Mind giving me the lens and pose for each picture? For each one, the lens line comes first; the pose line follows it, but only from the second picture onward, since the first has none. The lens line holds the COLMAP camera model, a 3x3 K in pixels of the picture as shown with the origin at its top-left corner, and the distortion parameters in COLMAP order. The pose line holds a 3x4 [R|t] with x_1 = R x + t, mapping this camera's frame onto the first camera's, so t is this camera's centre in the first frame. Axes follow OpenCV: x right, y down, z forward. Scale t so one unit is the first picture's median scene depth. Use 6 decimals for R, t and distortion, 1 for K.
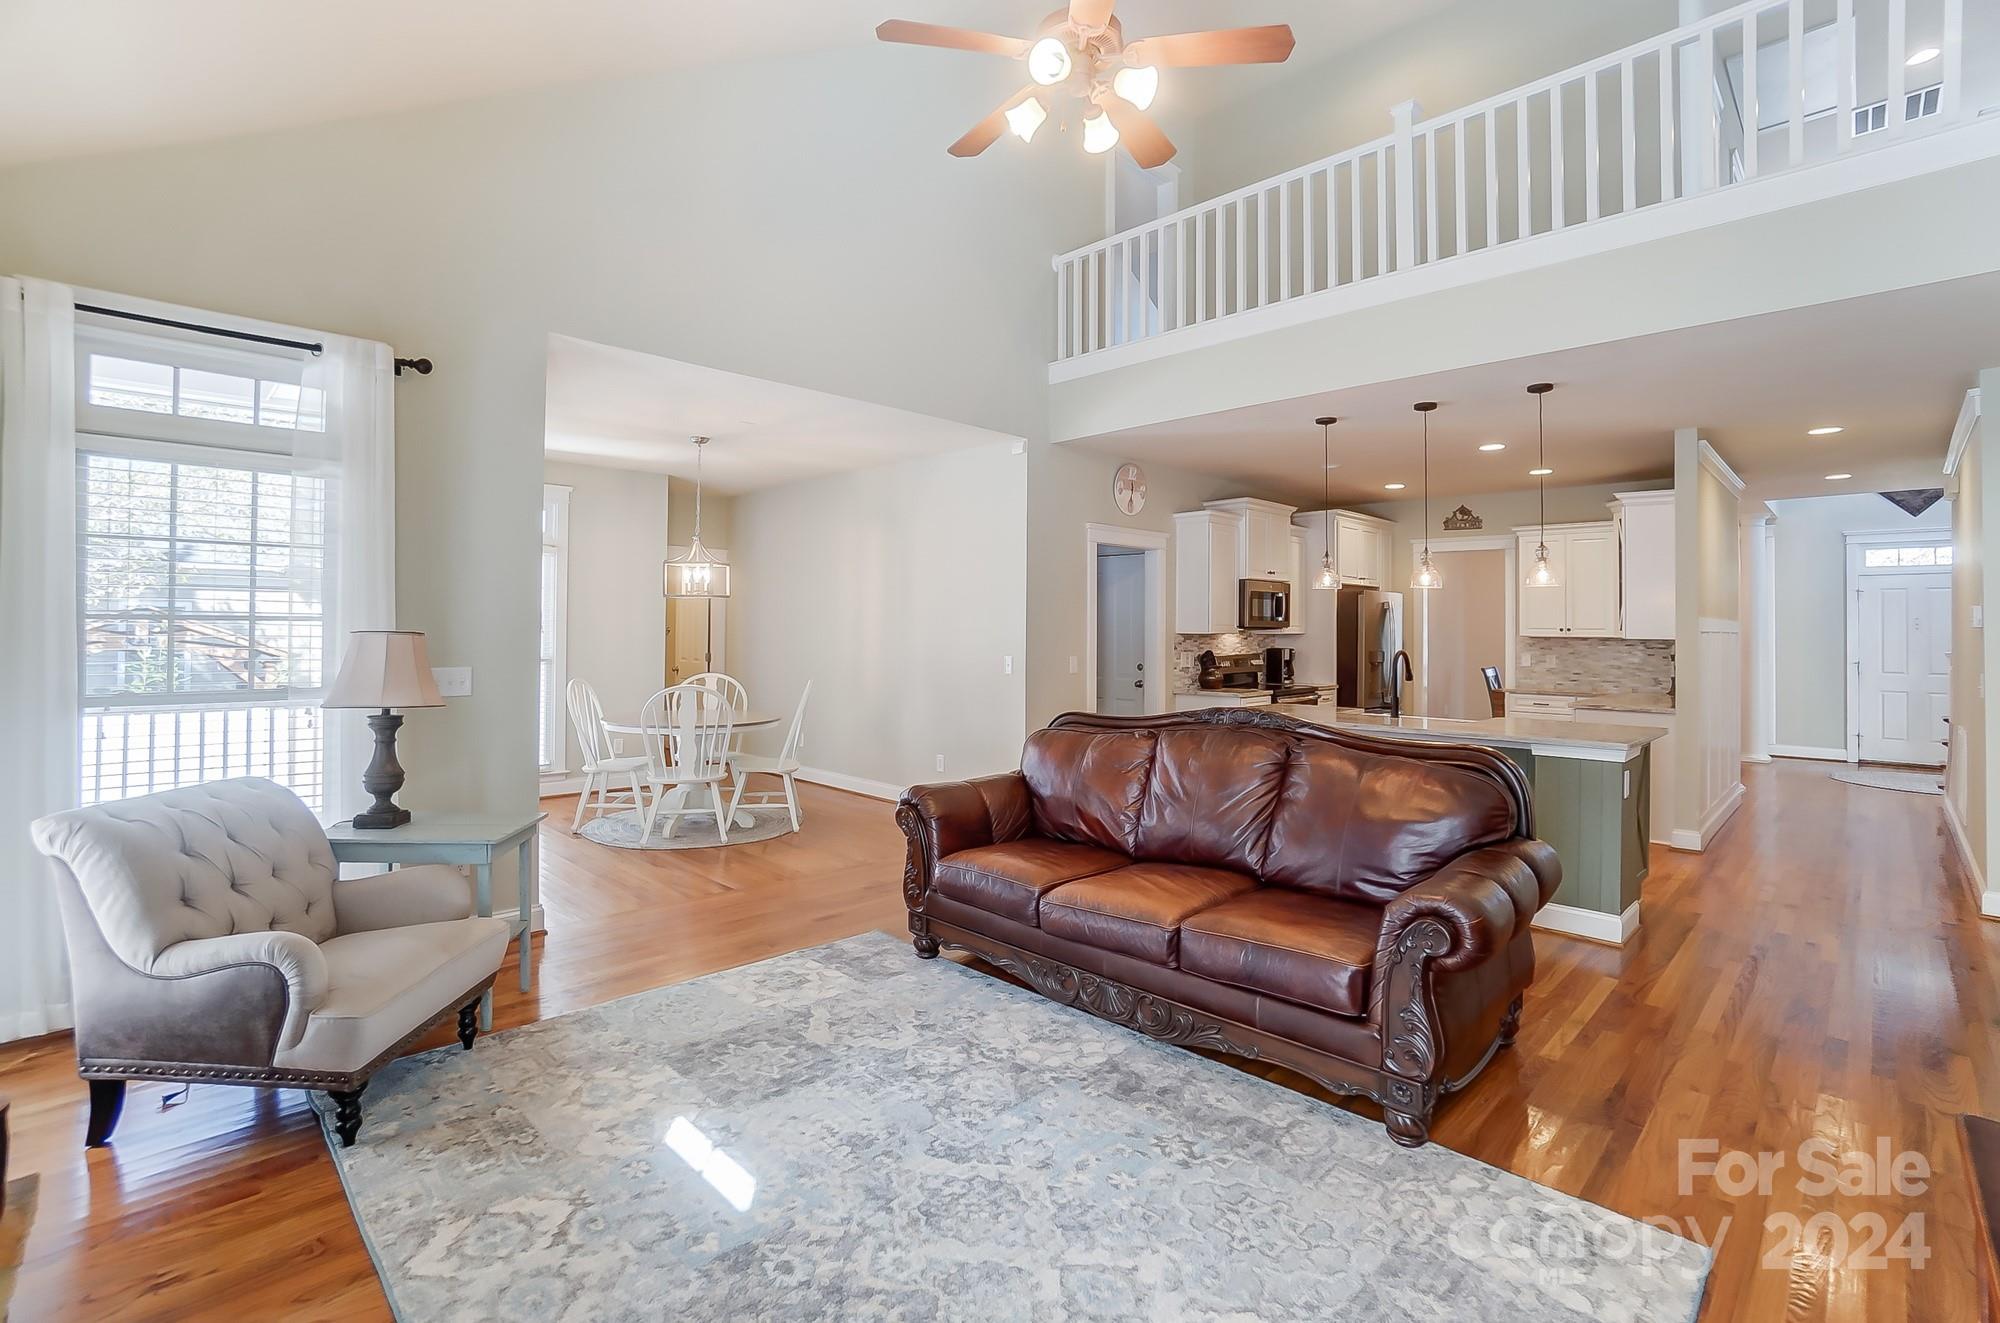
lens RADIAL K [[906.6, 0, 994.4], [0, 906.6, 613.5], [0, 0, 1]] dist [-0.063739, 0.022108]
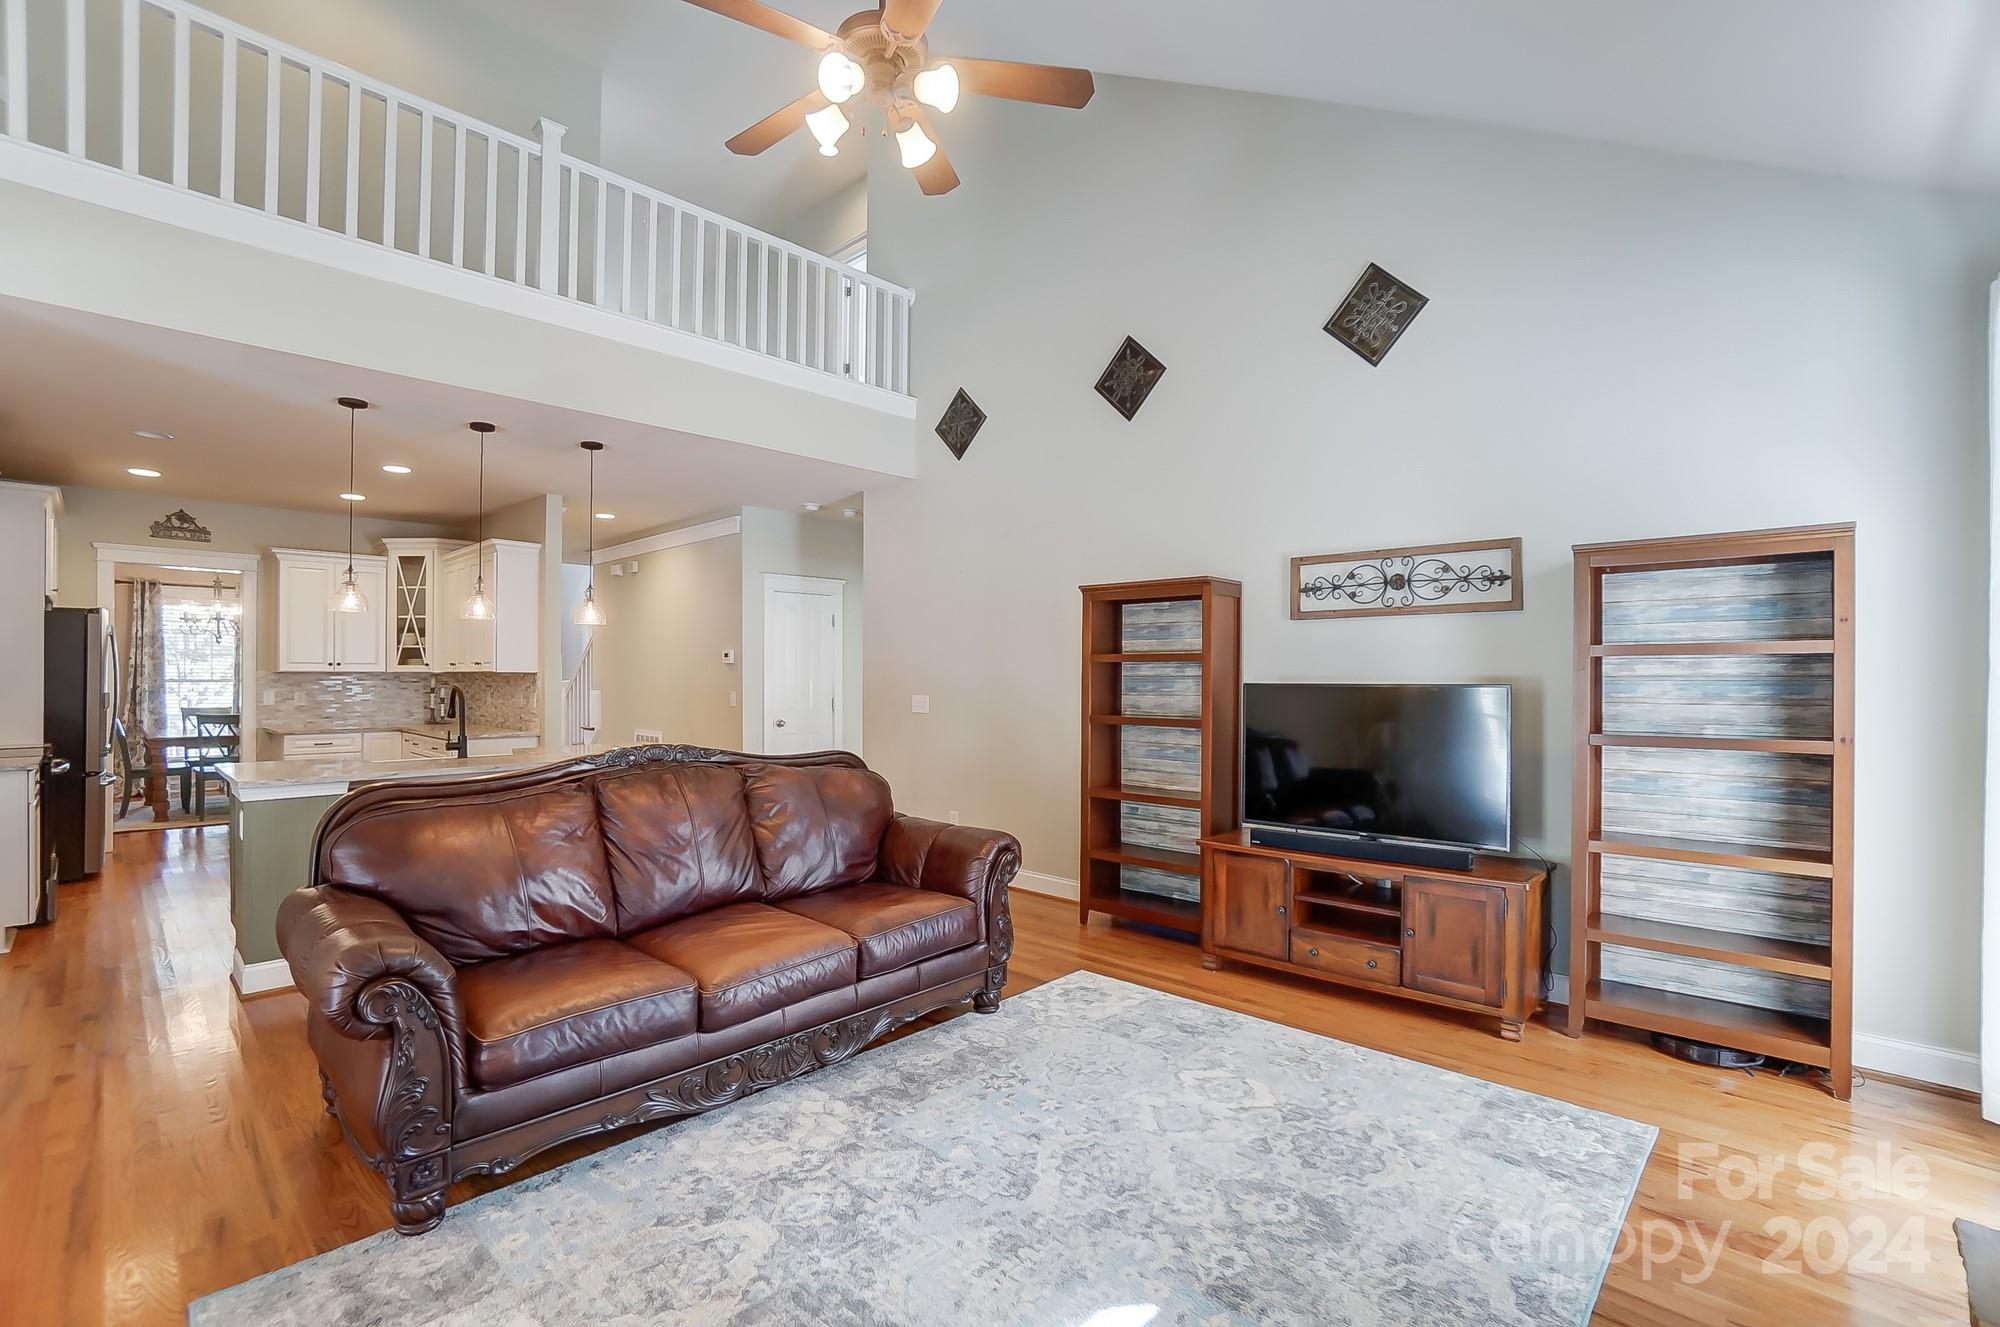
lens RADIAL K [[890.0, 0, 1000.0], [0, 890.0, 663.5], [0, 0, 1]] dist [-0.062141, 0.022522]
pose [[-0.026349, 0.003542, 0.999647, -0.379619], [-0.017386, 0.999841, -0.004001, 0.011492], [-0.999502, -0.017485, -0.026283, 0.392787]]
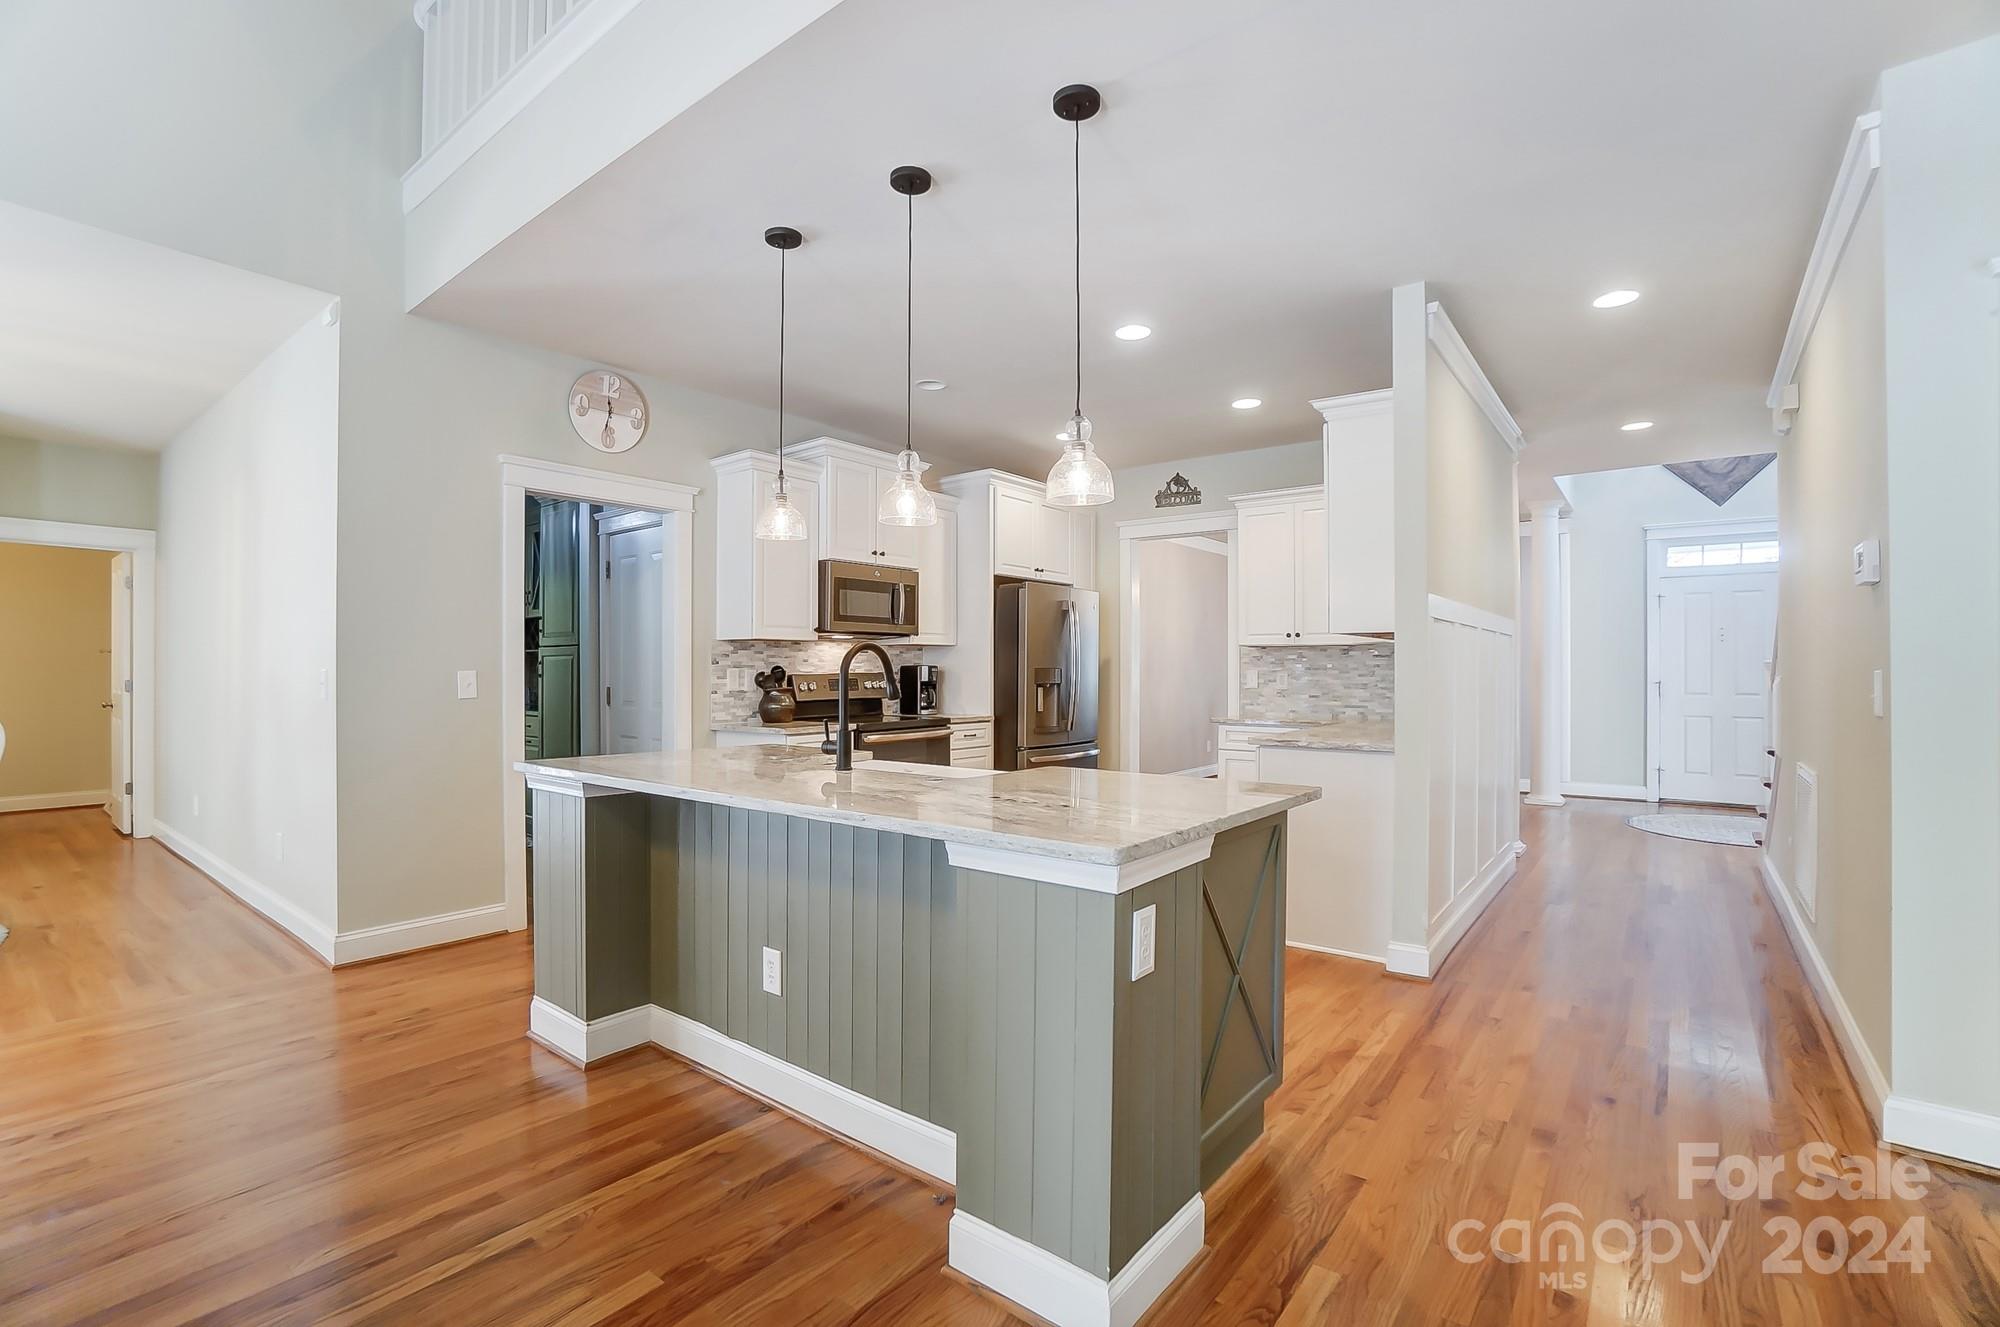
lens RADIAL K [[890.0, 0, 1000.0], [0, 890.0, 663.5], [0, 0, 1]] dist [-0.062141, 0.022522]
pose [[0.991057, -0.006386, 0.133283, 0.394100], [0.004982, 0.999929, 0.010861, 0.040909], [-0.133343, -0.010100, 0.991019, 0.402843]]
